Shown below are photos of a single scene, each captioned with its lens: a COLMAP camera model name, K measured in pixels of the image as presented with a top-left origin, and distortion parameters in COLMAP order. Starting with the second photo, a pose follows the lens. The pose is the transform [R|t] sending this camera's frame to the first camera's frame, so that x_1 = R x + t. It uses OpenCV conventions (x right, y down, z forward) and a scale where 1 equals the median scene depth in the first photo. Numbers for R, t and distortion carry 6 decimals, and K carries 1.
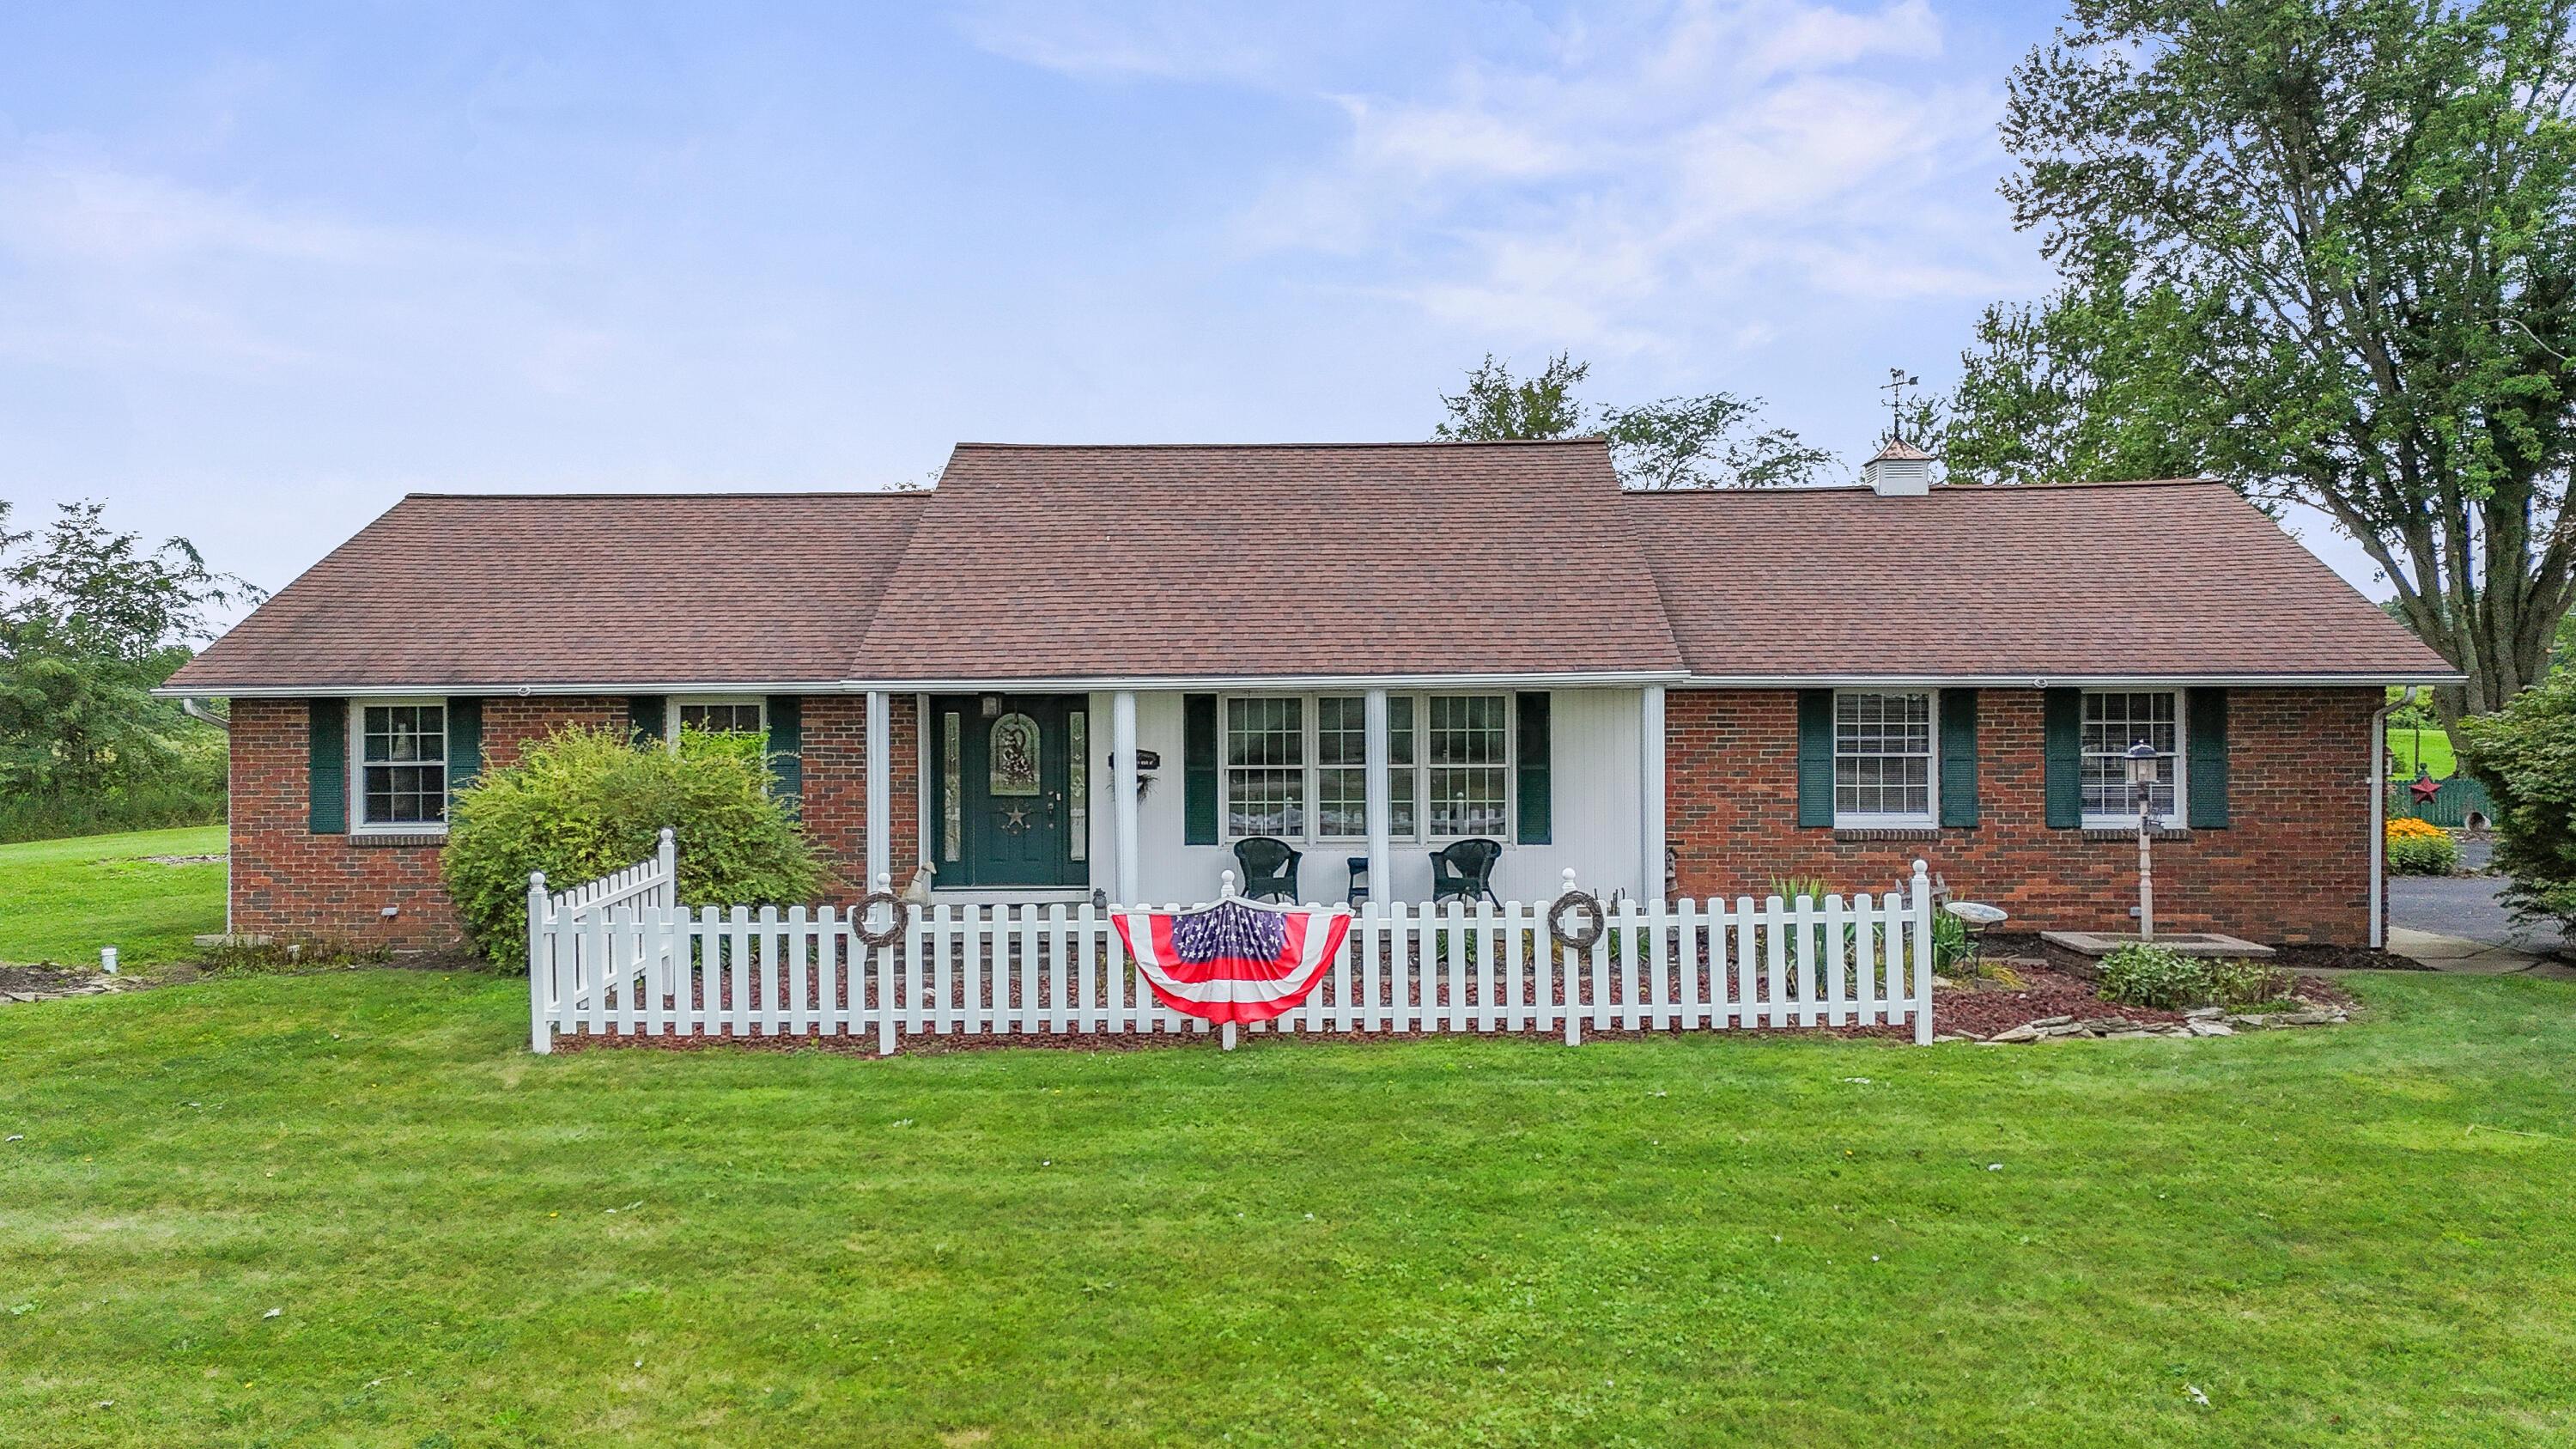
lens RADIAL K [[1863.9, 0, 1280.7], [0, 1863.9, 730.4], [0, 0, 1]] dist [0.041848, -0.006922]
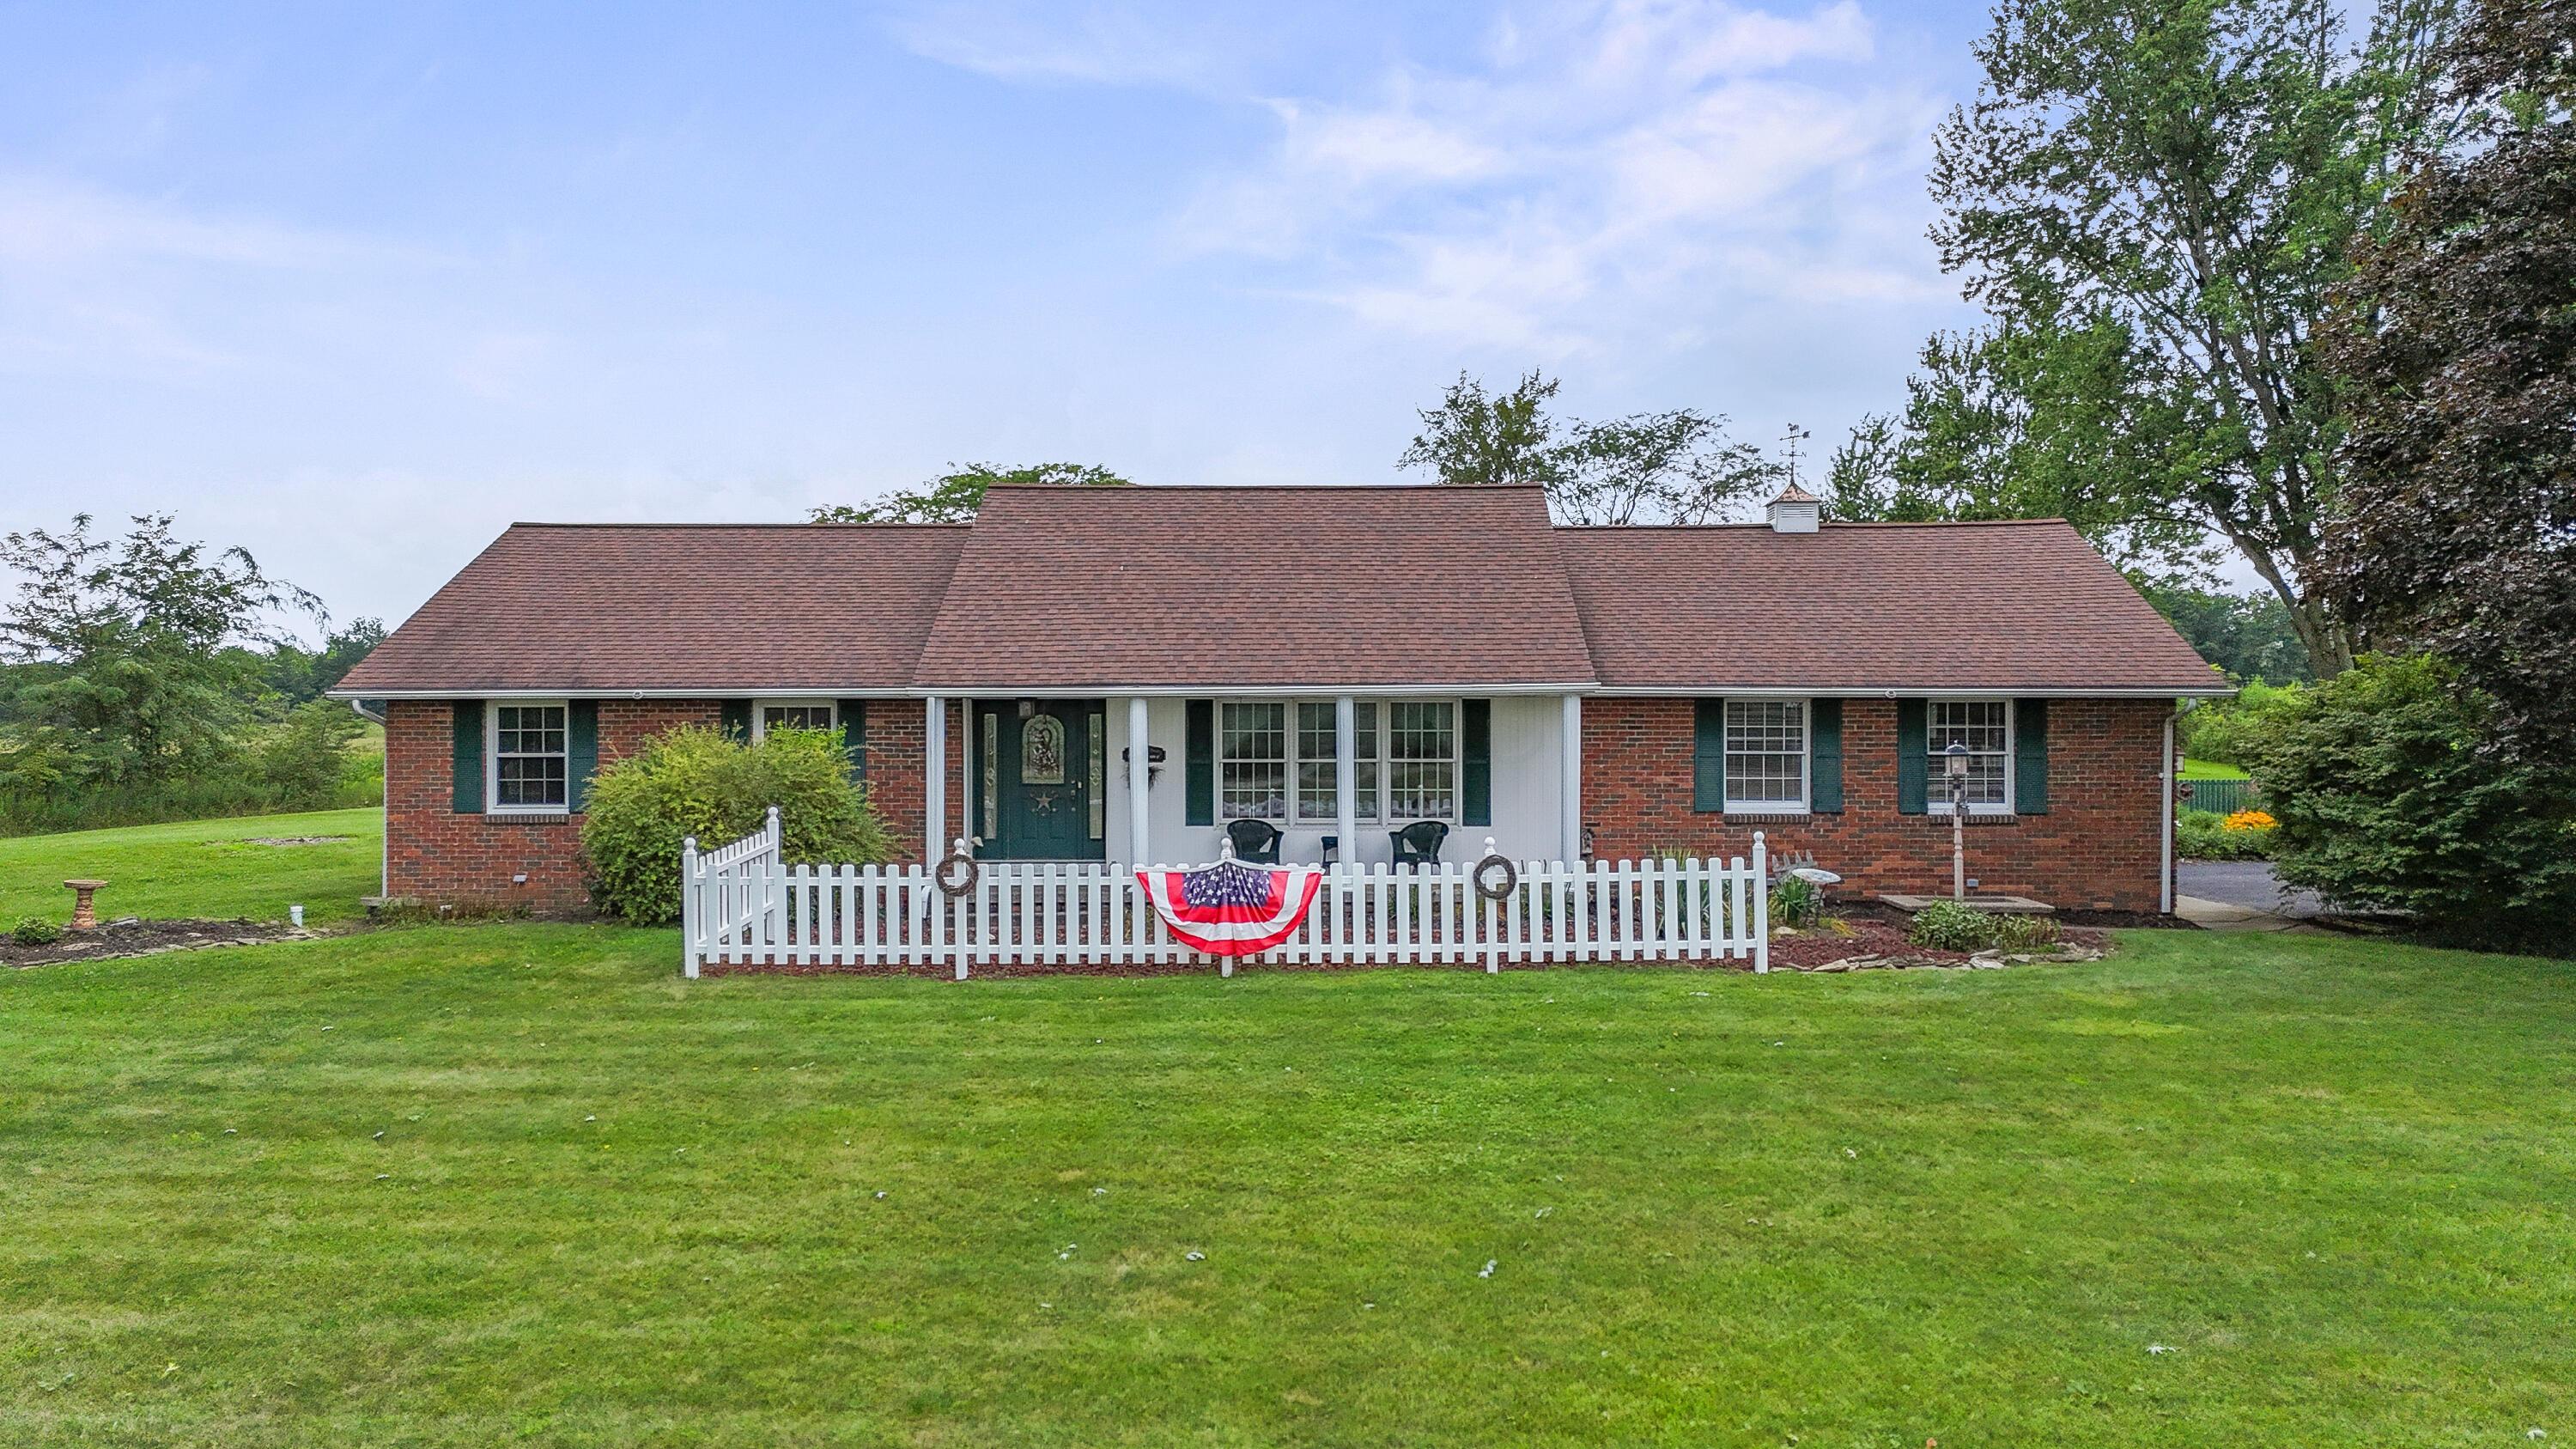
lens RADIAL K [[1863.9, 0, 1284.3], [0, 1863.9, 727.4], [0, 0, 1]] dist [0.041848, -0.006922]
pose [[0.999919, 0.004318, 0.012014, -0.002744], [-0.004295, 0.999989, -0.001933, 0.000526], [-0.012022, 0.001881, 0.999926, -0.202074]]
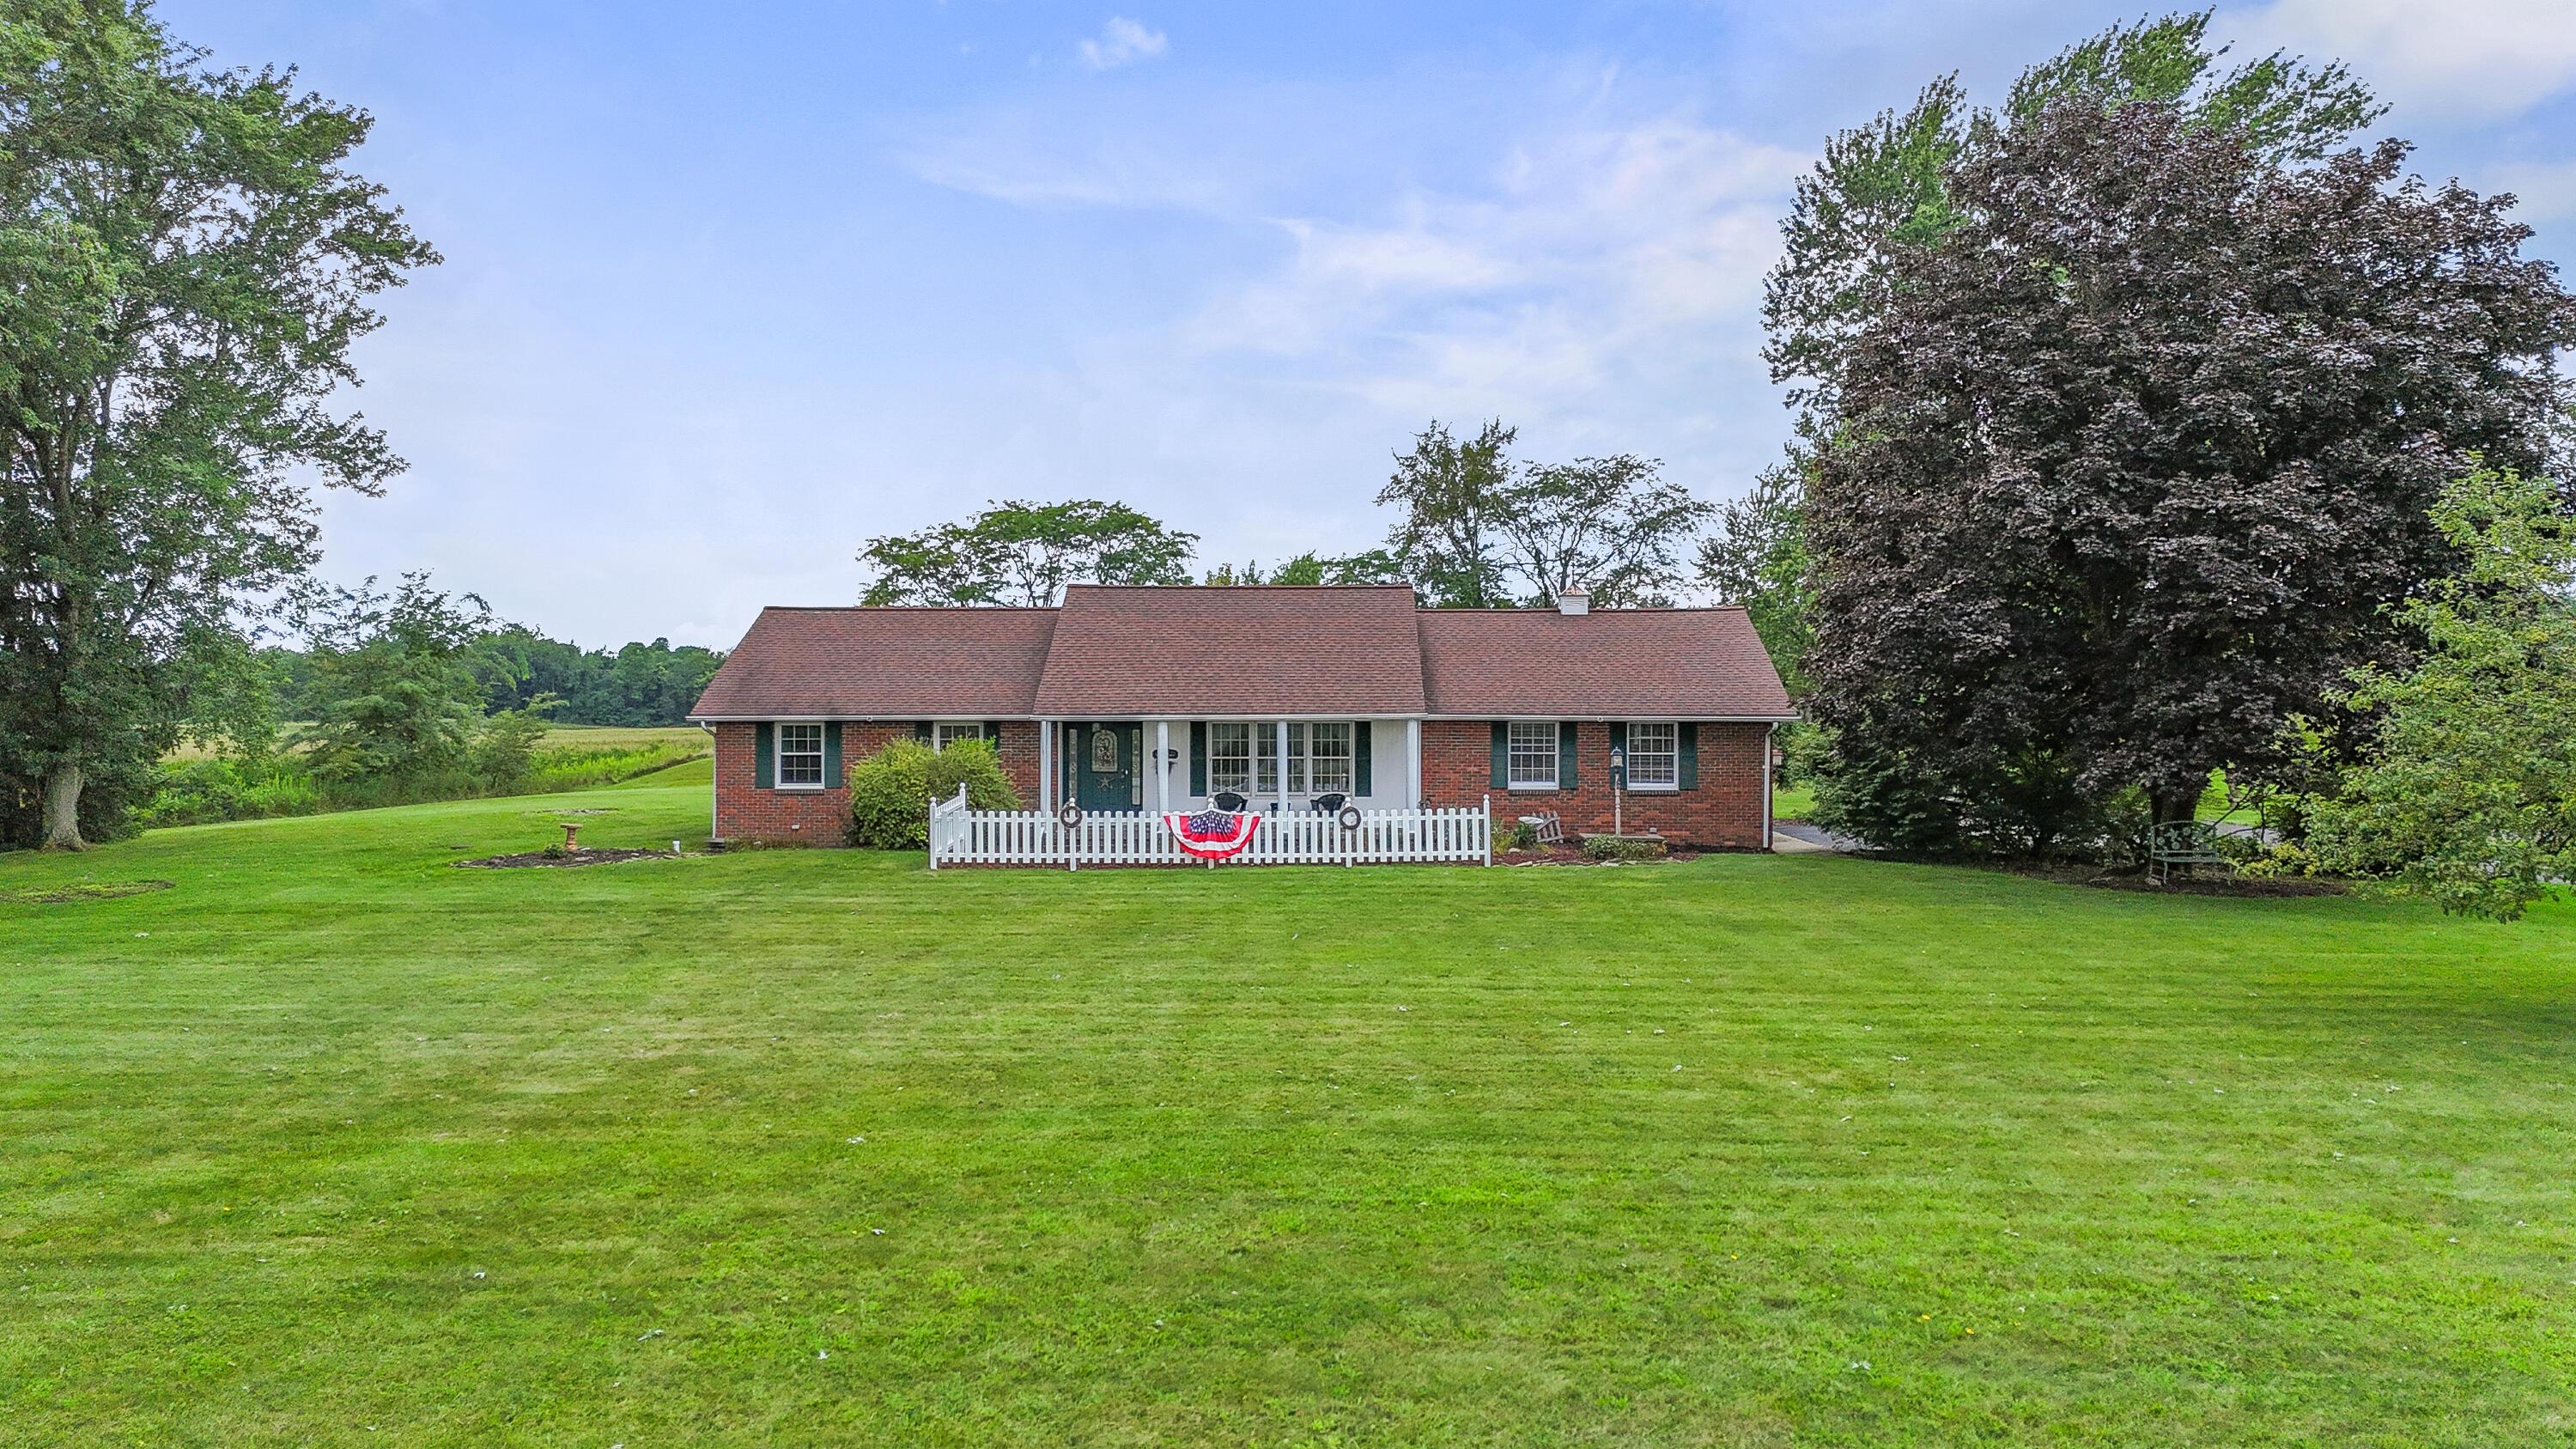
lens RADIAL K [[1863.9, 0, 1294.2], [0, 1863.9, 718.8], [0, 0, 1]] dist [0.041848, -0.006922]
pose [[0.999900, 0.005472, 0.013024, 0.034852], [-0.005409, 0.999974, -0.004872, -0.013076], [-0.013051, 0.004801, 0.999903, -1.031504]]
